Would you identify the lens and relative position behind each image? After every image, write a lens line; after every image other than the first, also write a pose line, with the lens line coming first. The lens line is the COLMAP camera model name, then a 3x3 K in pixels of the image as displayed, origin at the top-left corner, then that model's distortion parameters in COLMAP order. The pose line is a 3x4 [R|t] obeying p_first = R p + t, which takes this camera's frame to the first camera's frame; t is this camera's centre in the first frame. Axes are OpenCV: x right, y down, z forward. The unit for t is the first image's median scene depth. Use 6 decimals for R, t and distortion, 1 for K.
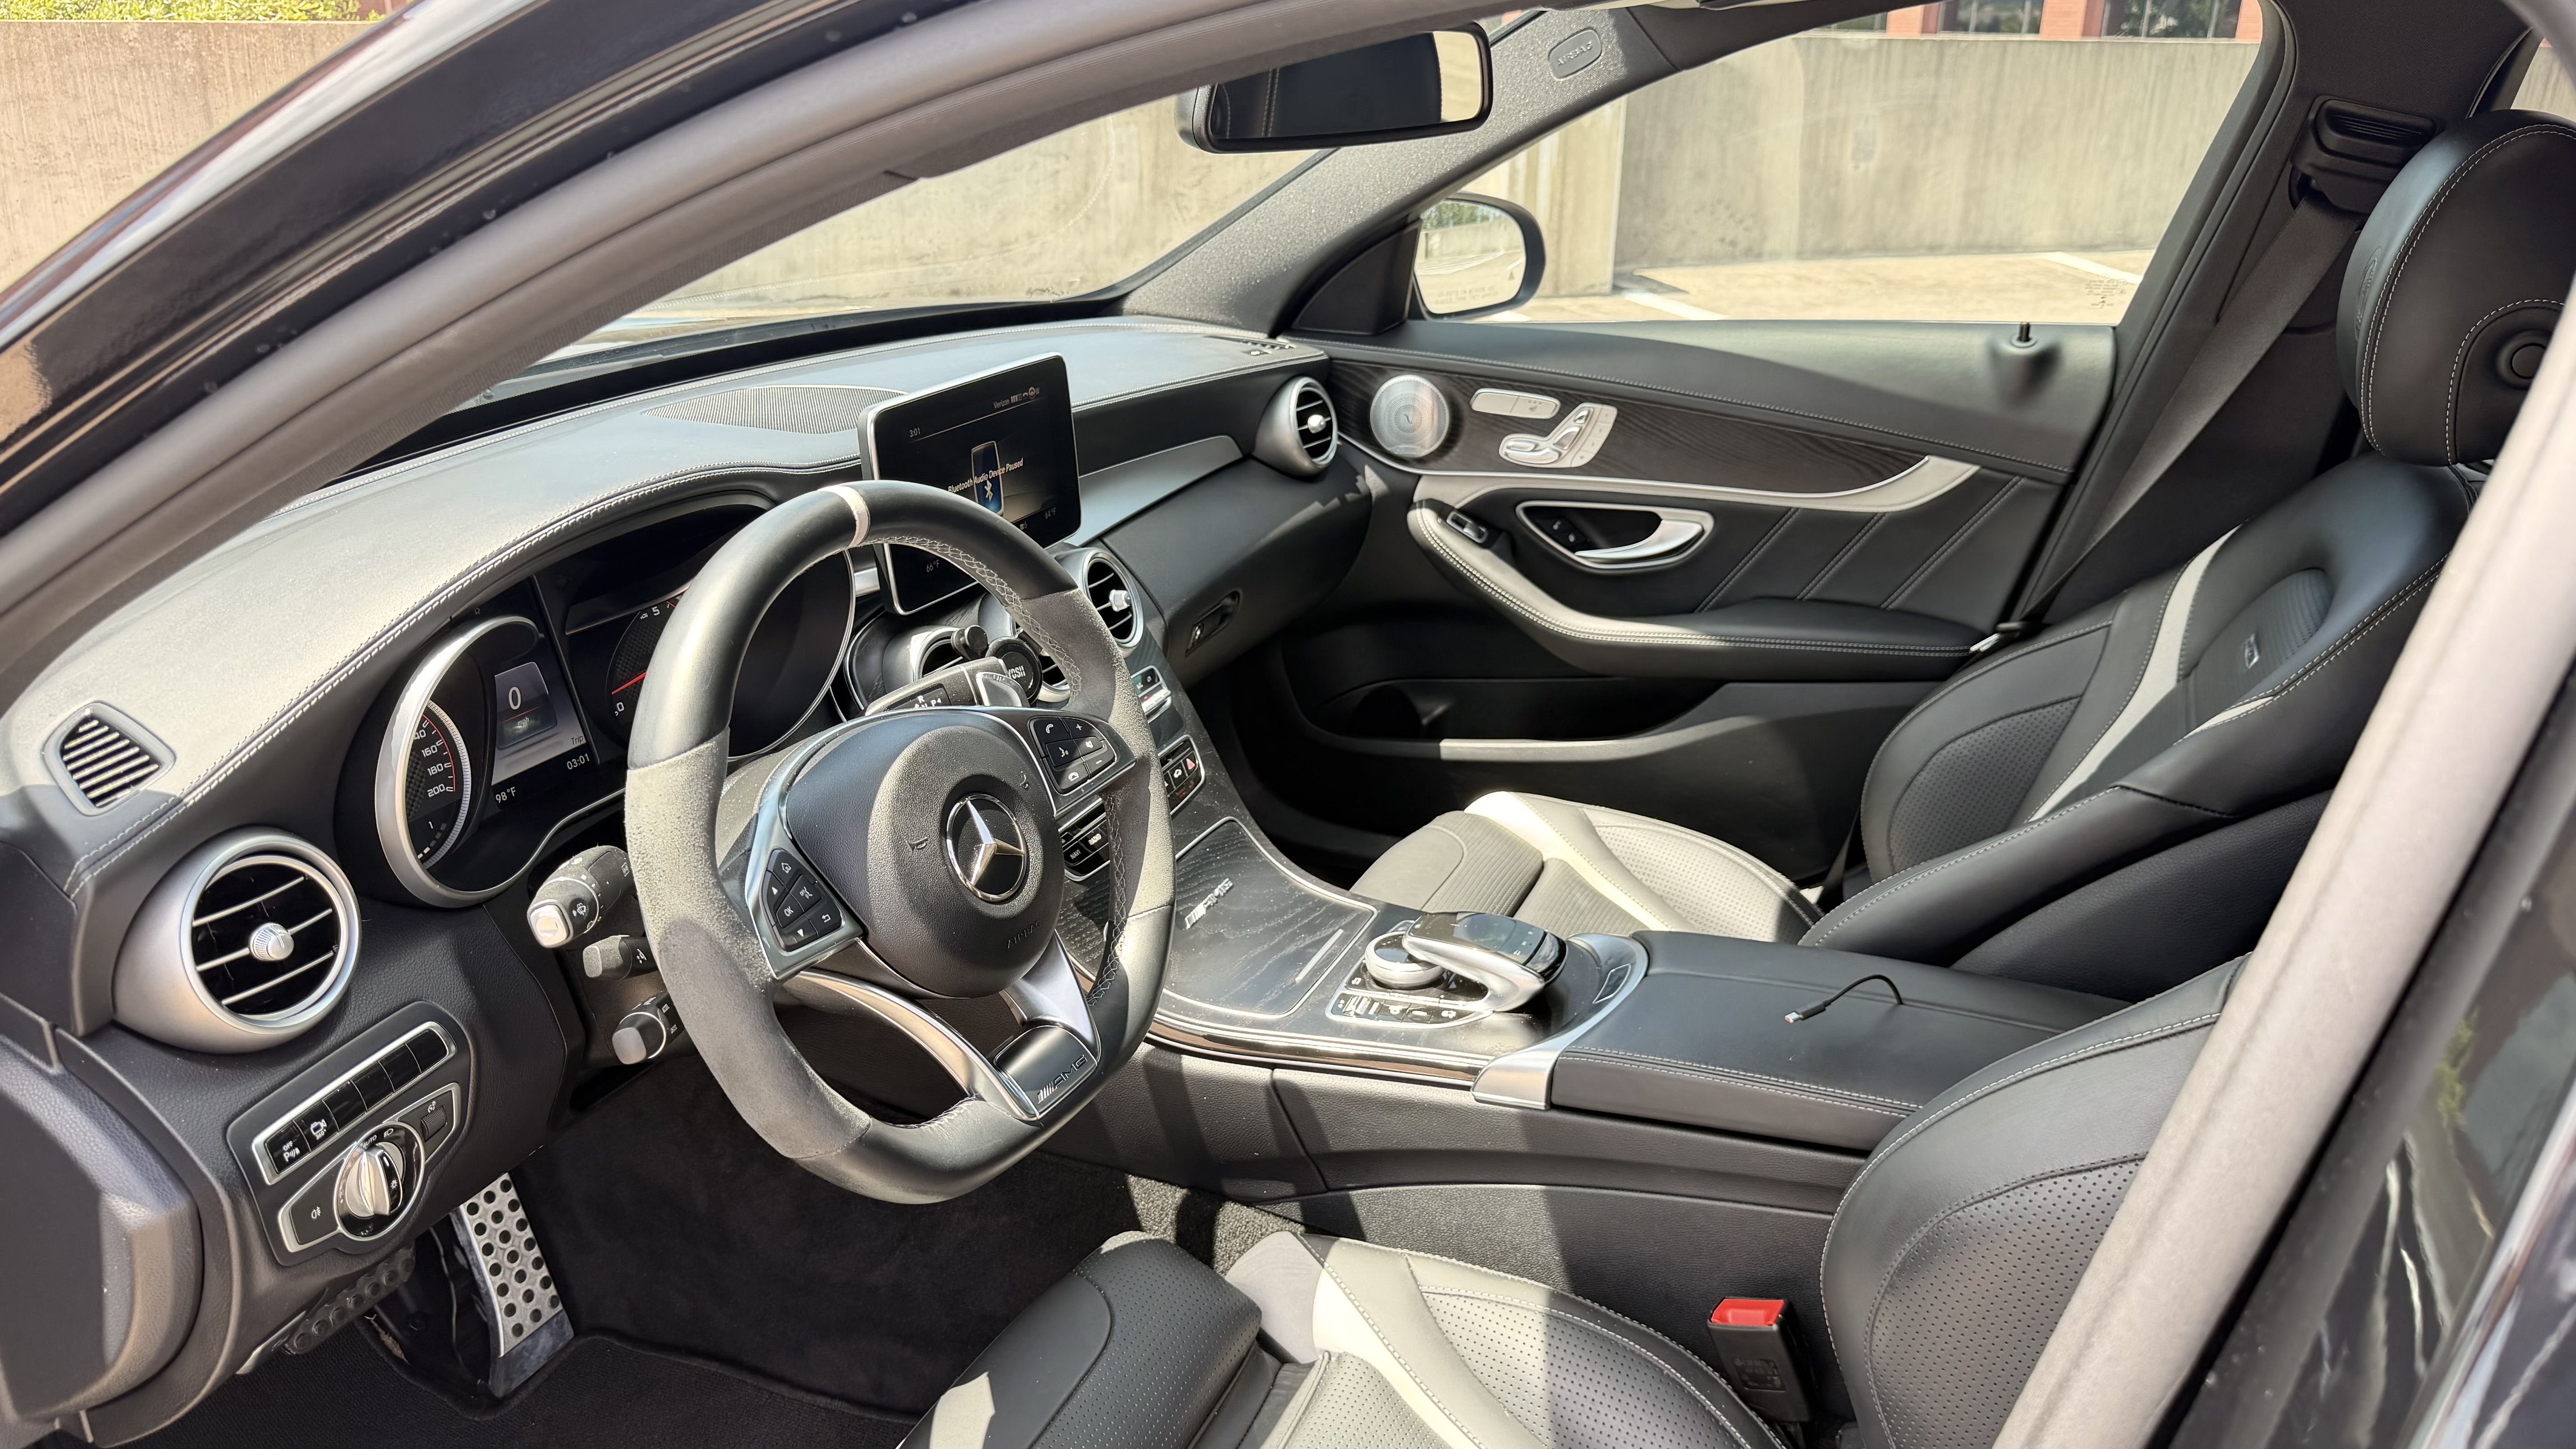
lens RADIAL K [[1808.4, 0, 1282.3], [0, 1808.4, 738.2], [0, 0, 1]] dist [0.009746, 0.004922]
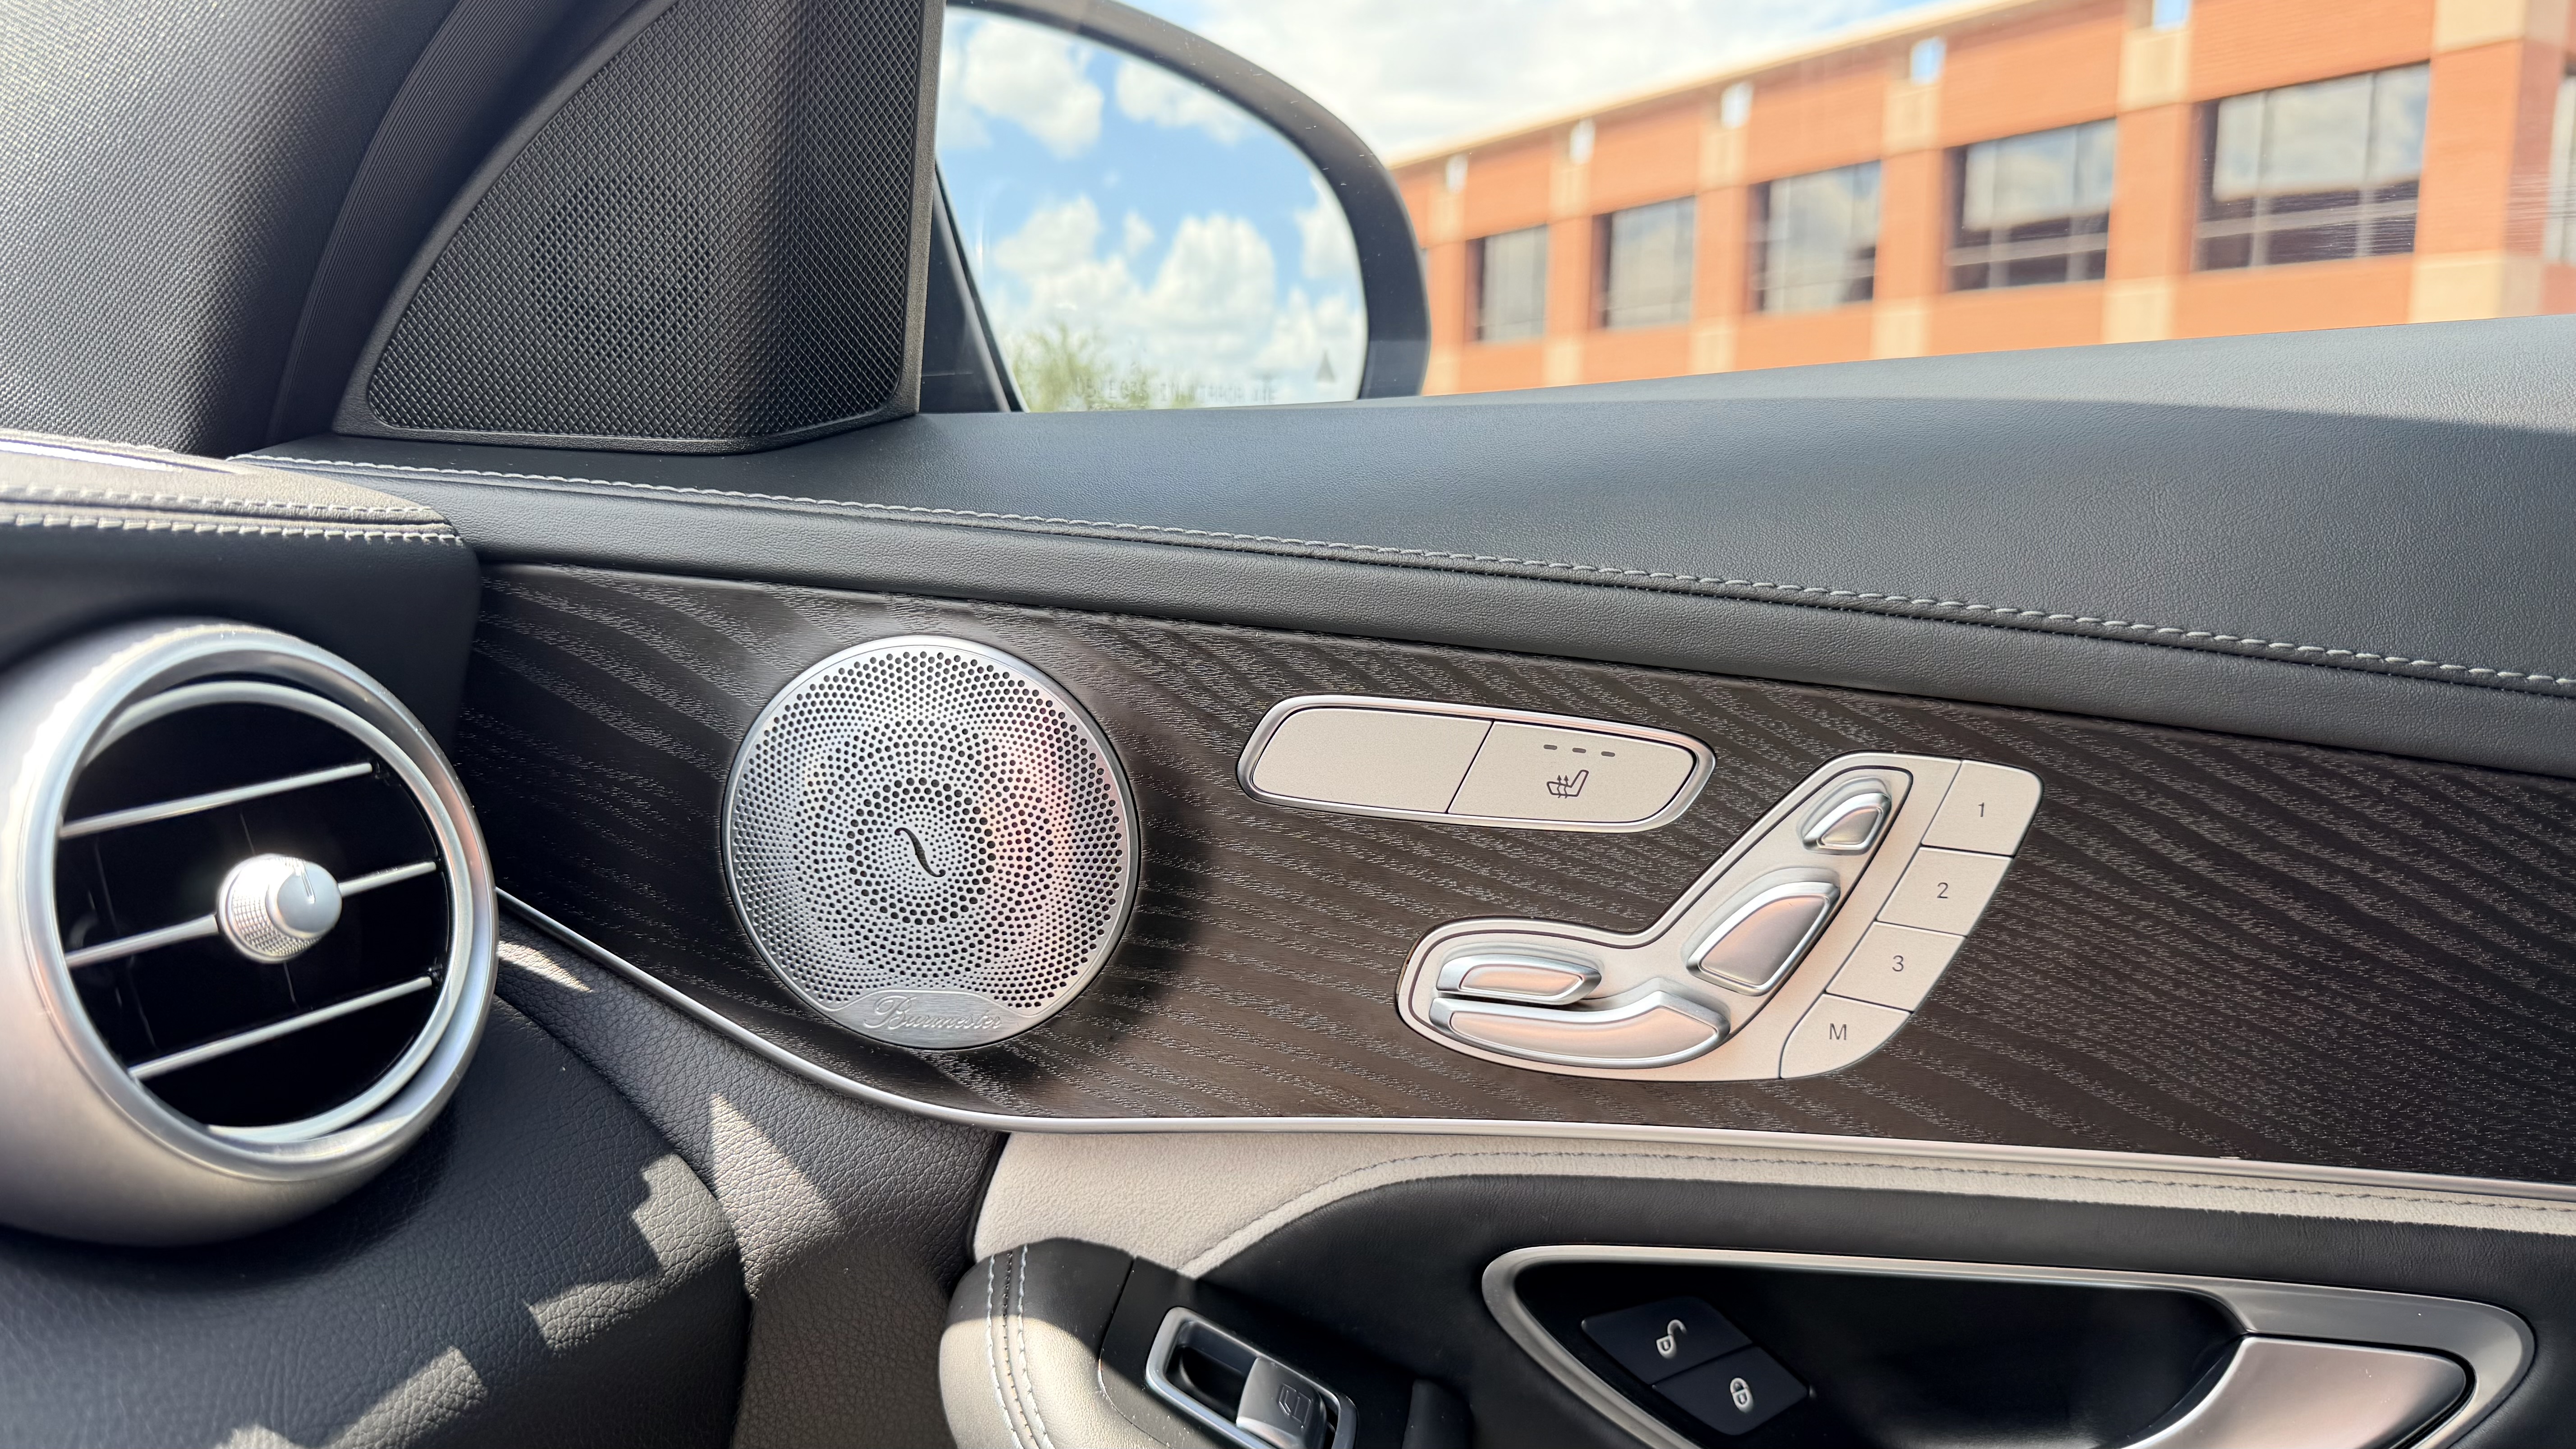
lens RADIAL K [[1808.4, 0, 1286.6], [0, 1808.4, 731.5], [0, 0, 1]] dist [0.009746, 0.004922]
pose [[0.985902, -0.016898, 0.166470, 0.076213], [0.054028, 0.973747, -0.221128, -0.145367], [-0.158363, 0.227004, 0.960932, 0.809558]]
